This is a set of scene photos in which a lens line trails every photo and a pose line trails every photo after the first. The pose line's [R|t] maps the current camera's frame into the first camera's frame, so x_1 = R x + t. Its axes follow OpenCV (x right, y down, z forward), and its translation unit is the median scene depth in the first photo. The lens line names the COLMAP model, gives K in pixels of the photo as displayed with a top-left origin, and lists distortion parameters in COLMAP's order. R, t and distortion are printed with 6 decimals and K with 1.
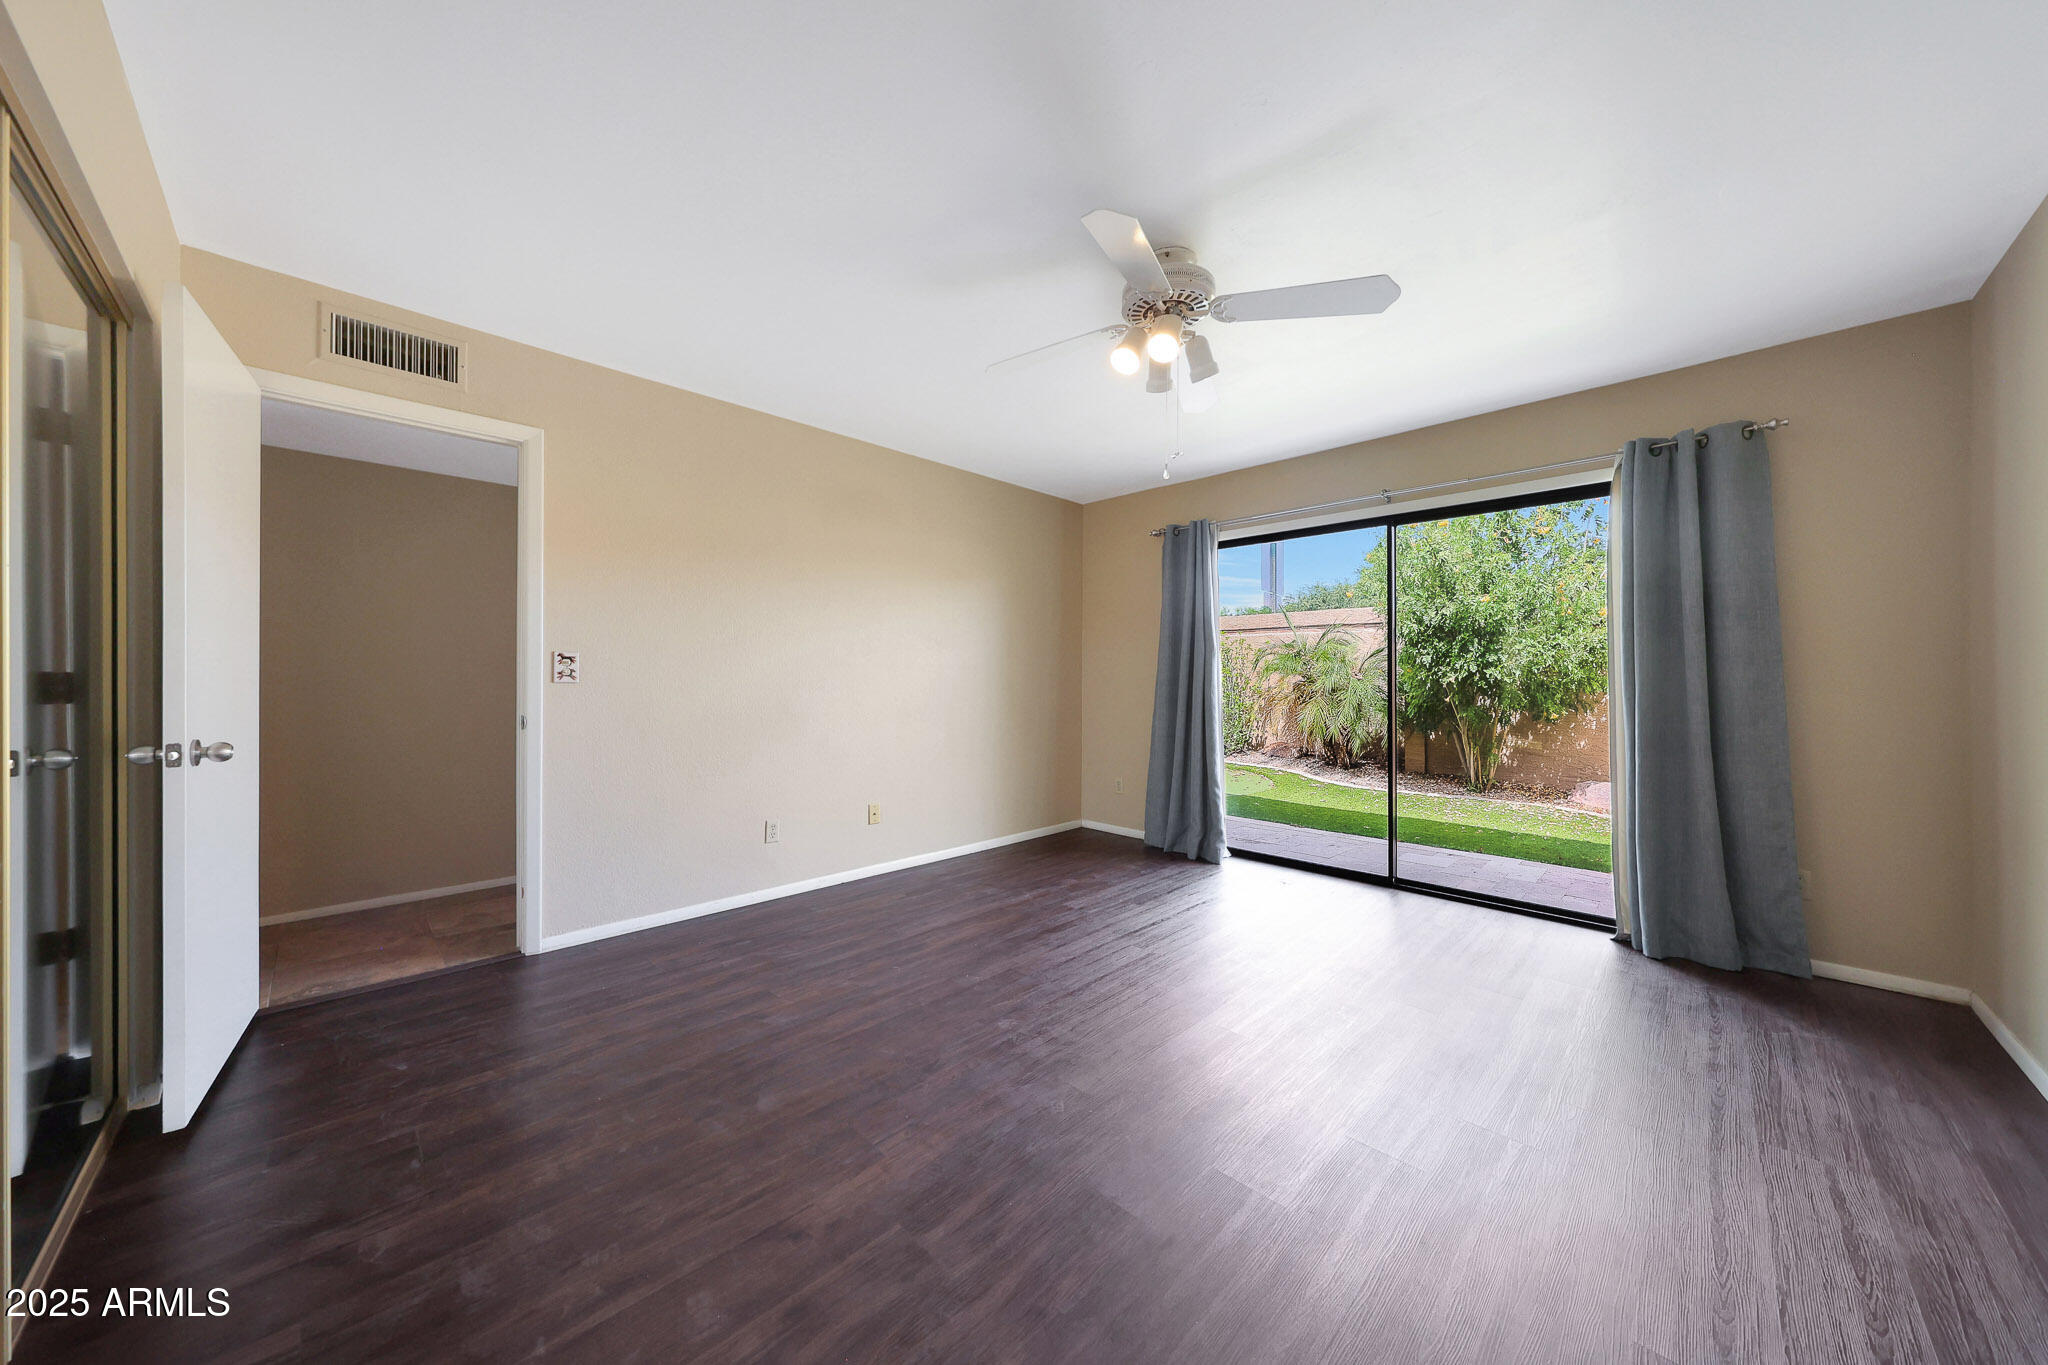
lens RADIAL K [[693.2, 0, 1010.6], [0, 693.2, 683.5], [0, 0, 1]] dist [-0.004981, -0.000237]
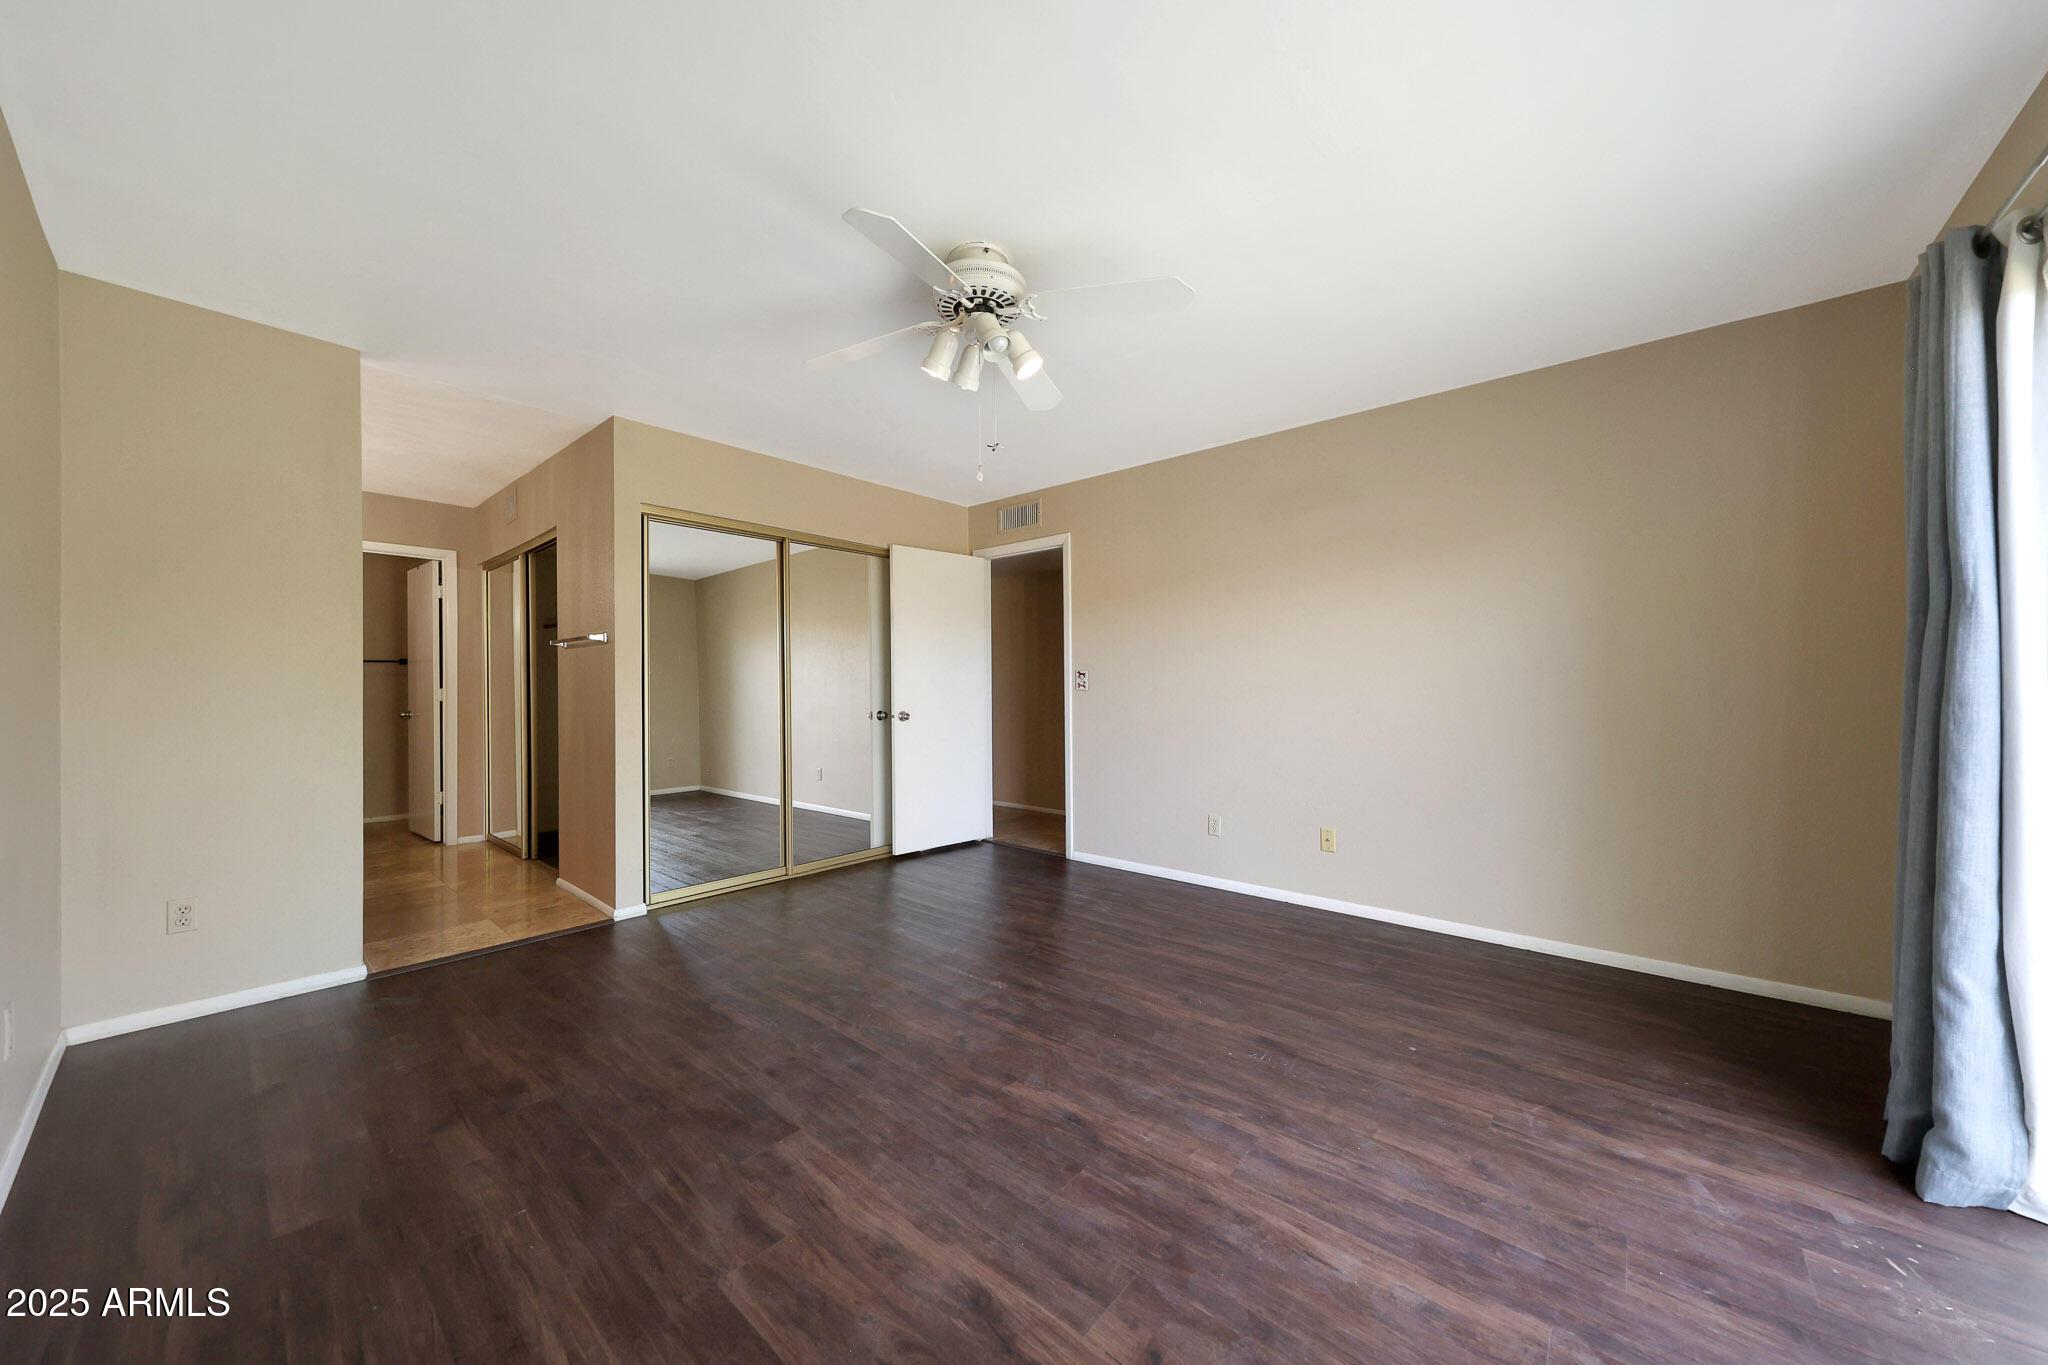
lens RADIAL K [[693.2, 0, 1010.6], [0, 693.2, 683.5], [0, 0, 1]] dist [-0.004981, -0.000237]
pose [[0.074218, -0.010566, -0.997186, 0.884545], [-0.006842, 0.999915, -0.011104, 0.001958], [0.997219, 0.007646, 0.074139, 0.716227]]
